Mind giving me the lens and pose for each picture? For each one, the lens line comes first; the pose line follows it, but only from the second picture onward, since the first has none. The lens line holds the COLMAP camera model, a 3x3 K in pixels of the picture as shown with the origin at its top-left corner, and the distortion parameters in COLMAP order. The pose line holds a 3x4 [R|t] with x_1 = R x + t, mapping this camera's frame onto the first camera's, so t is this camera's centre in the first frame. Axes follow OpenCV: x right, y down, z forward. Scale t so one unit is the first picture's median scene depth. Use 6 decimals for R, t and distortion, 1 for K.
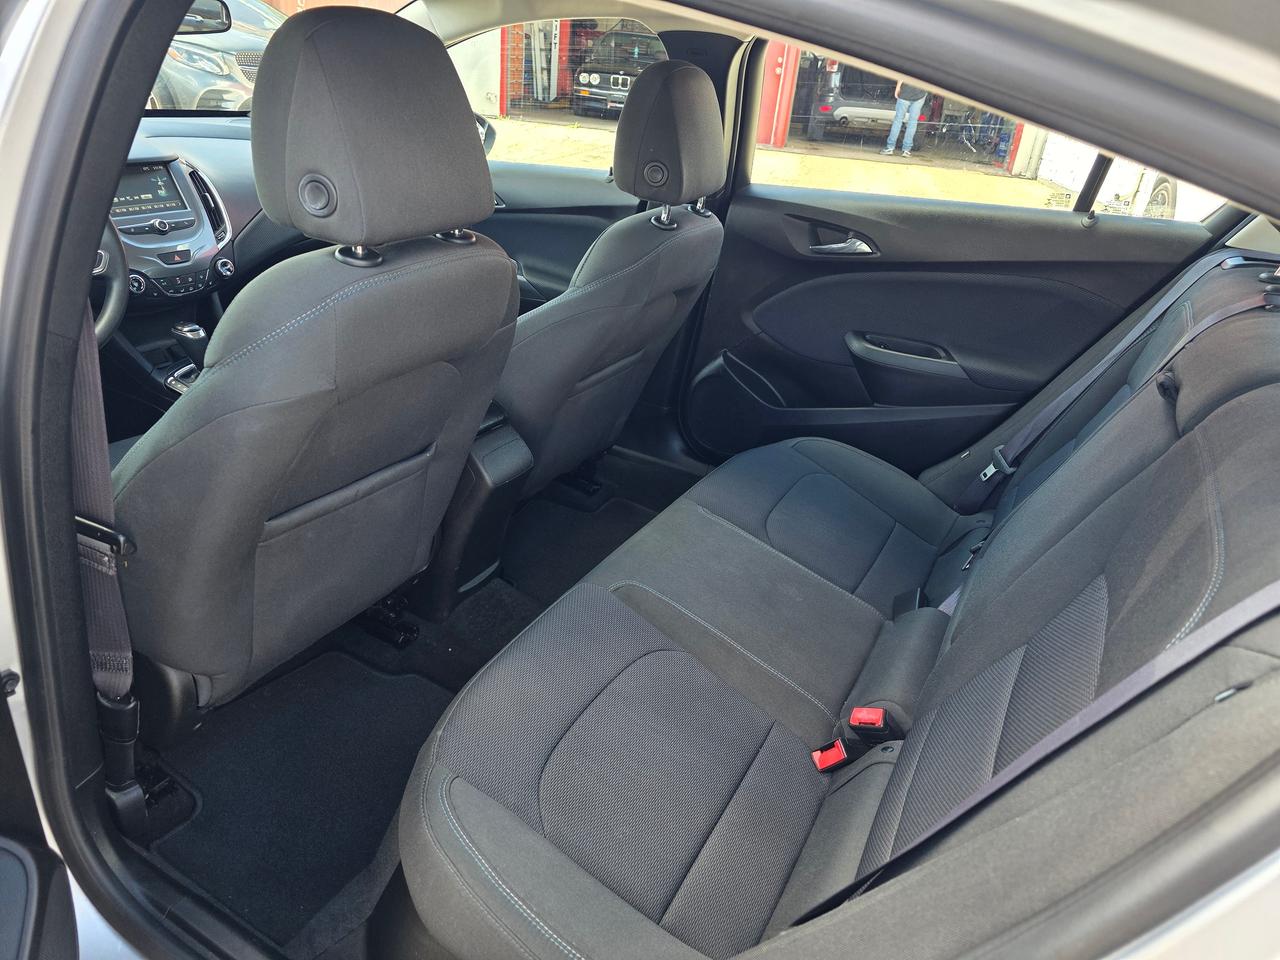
lens RADIAL K [[883.1, 0, 634.4], [0, 883.1, 482.8], [0, 0, 1]] dist [0.044861, -0.047965]
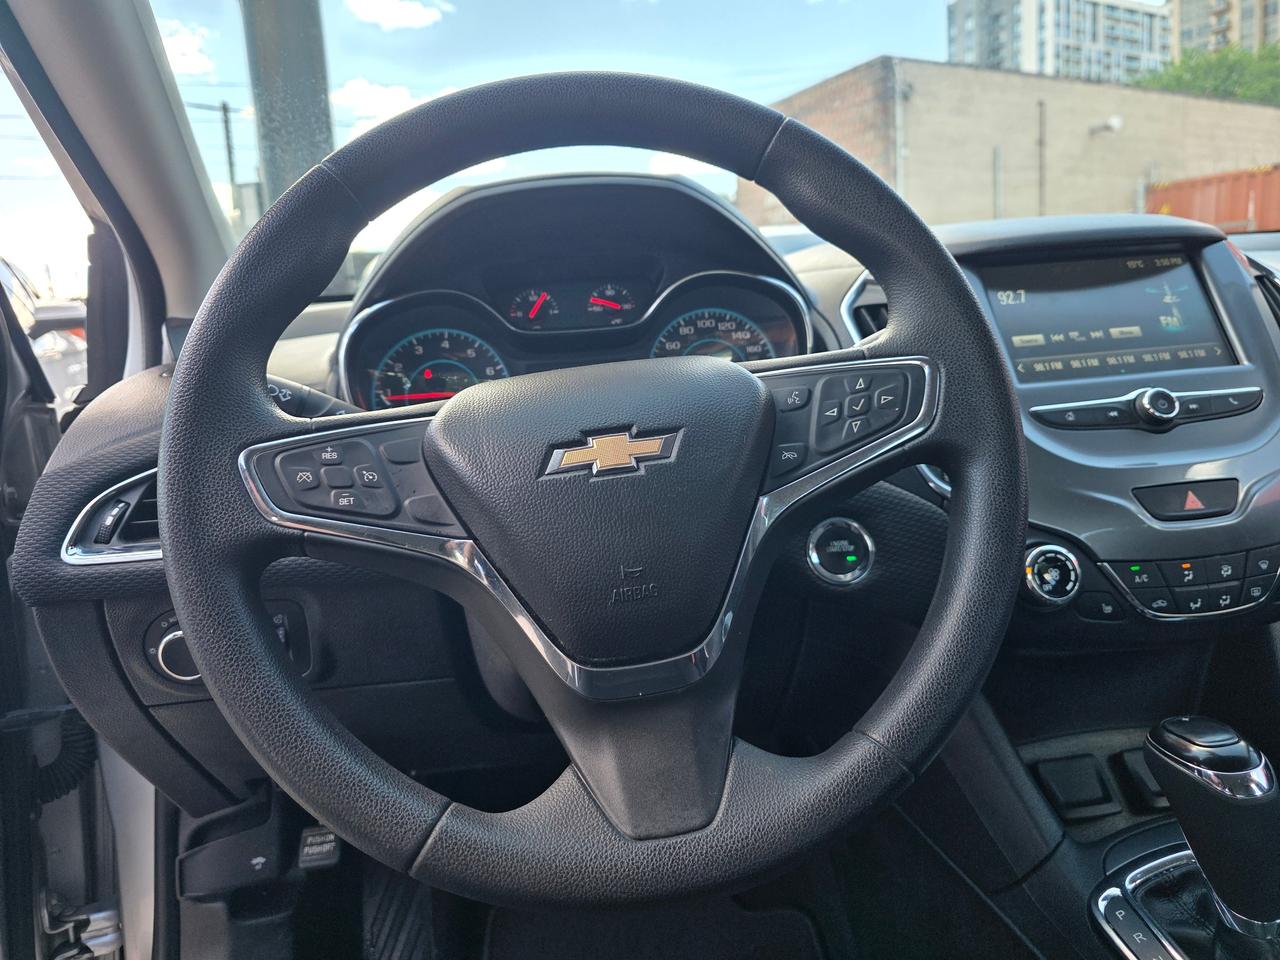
lens RADIAL K [[883.1, 0, 635.3], [0, 883.1, 478.0], [0, 0, 1]] dist [0.044861, -0.047965]
pose [[0.581157, 0.020748, -0.813527, -0.371180], [-0.241321, 0.959104, -0.147931, -0.165698], [0.777188, 0.282293, 0.562397, 0.666640]]
